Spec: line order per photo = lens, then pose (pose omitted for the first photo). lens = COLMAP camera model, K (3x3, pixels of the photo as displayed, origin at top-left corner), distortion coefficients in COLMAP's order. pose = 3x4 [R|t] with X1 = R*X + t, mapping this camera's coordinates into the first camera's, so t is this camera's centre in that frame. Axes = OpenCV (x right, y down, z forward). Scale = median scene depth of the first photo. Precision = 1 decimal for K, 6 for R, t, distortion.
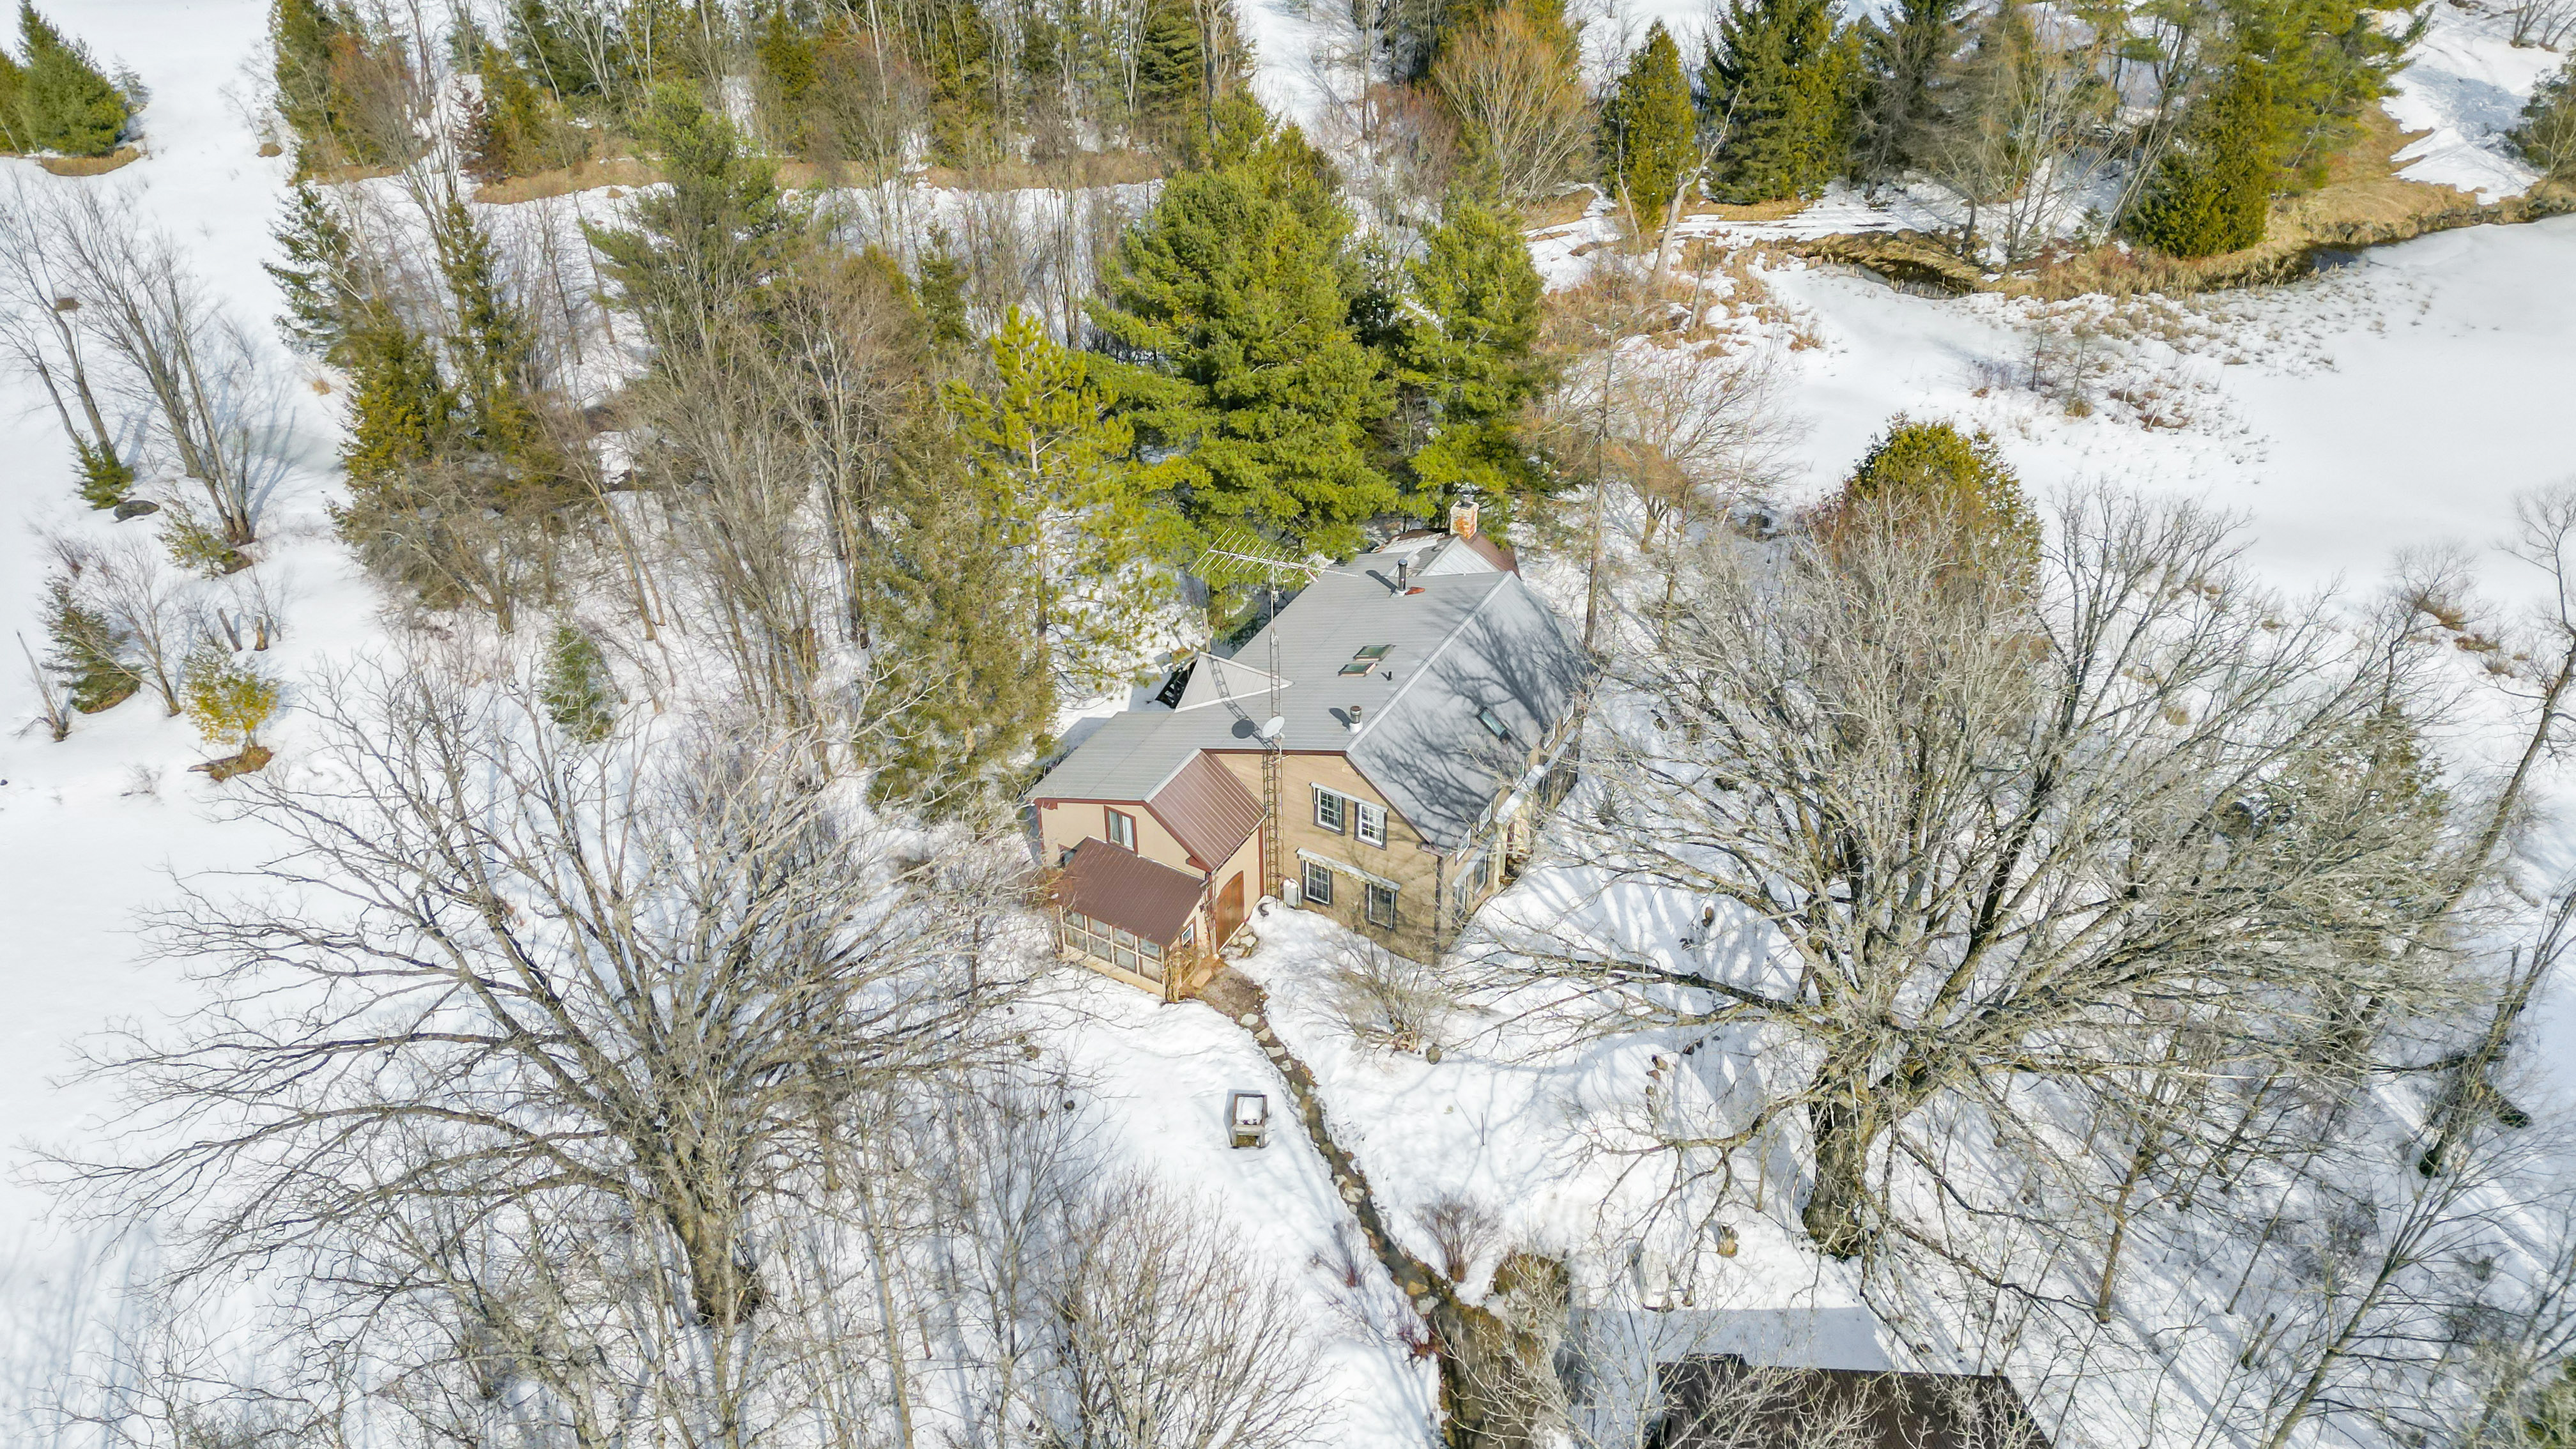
lens RADIAL K [[1899.4, 0, 1288.0], [0, 1899.4, 724.5], [0, 0, 1]] dist [0.097304, -0.082357]
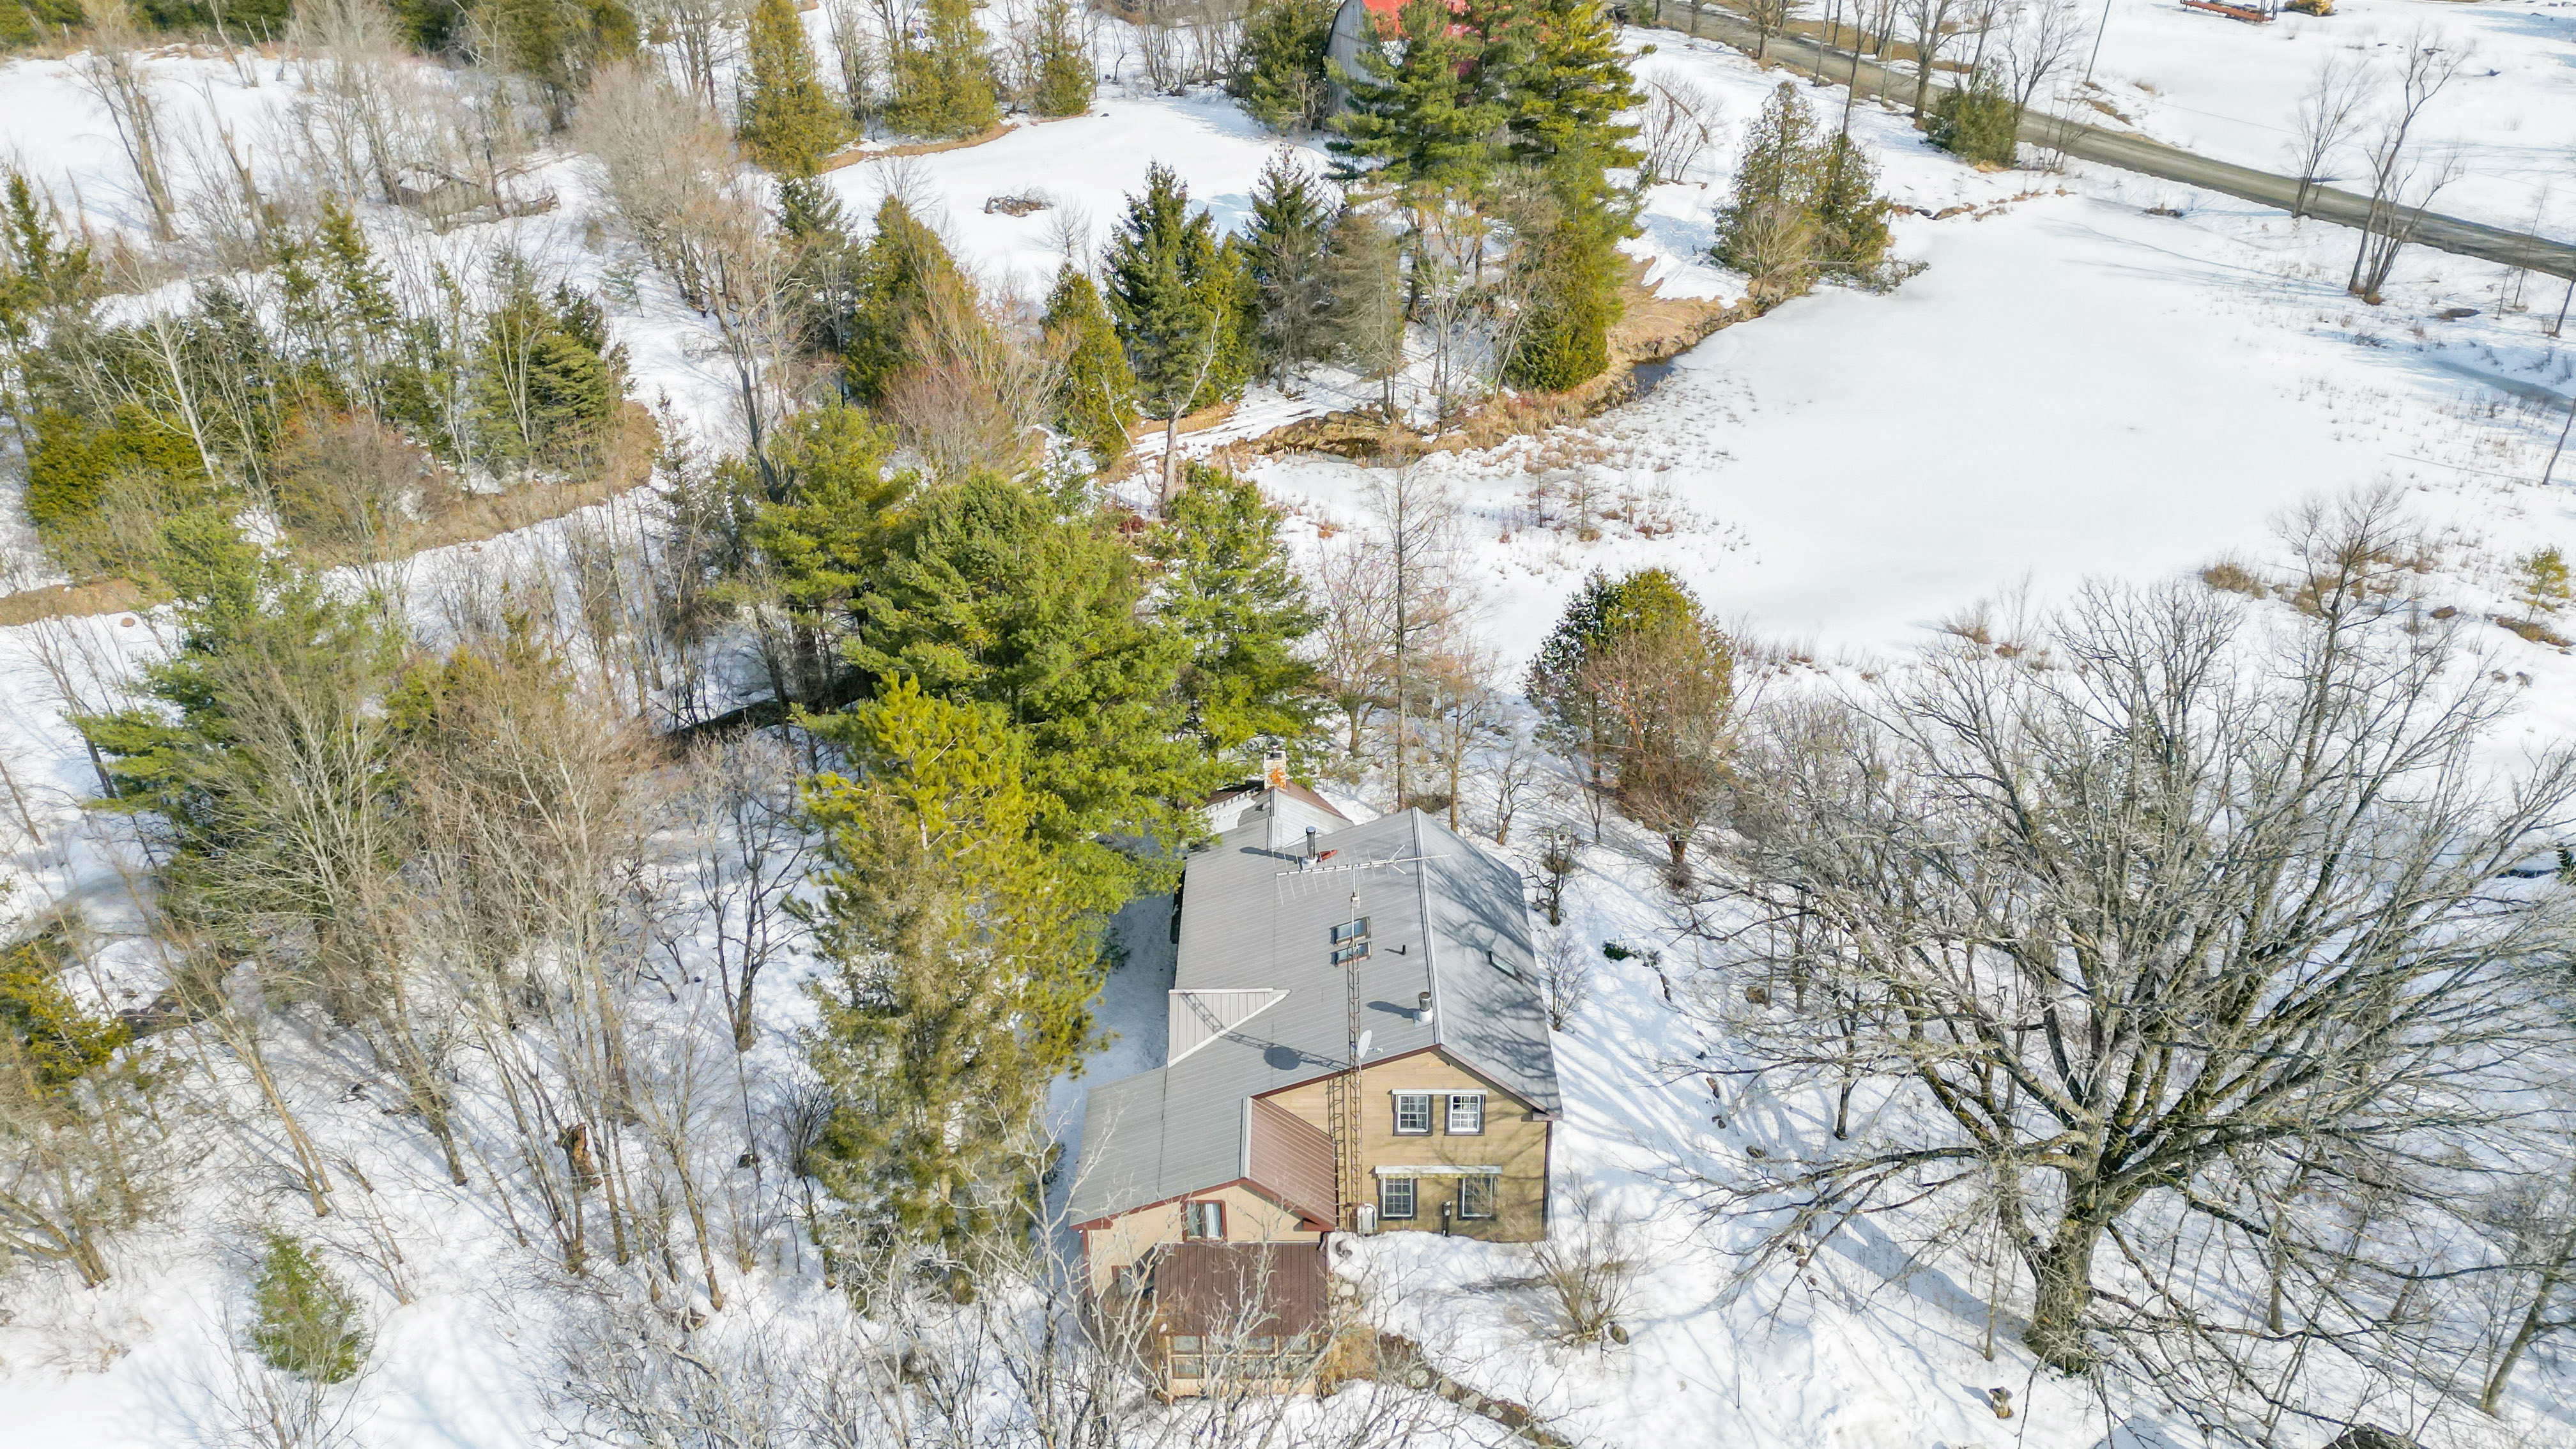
lens RADIAL K [[1848.8, 0, 1288.0], [0, 1848.8, 724.5], [0, 0, 1]] dist [0.078875, -0.068130]
pose [[0.869273, -0.257141, 0.422189, -0.188633], [0.299936, 0.953243, -0.036971, -0.061939], [-0.392942, 0.158767, 0.905754, 0.104360]]
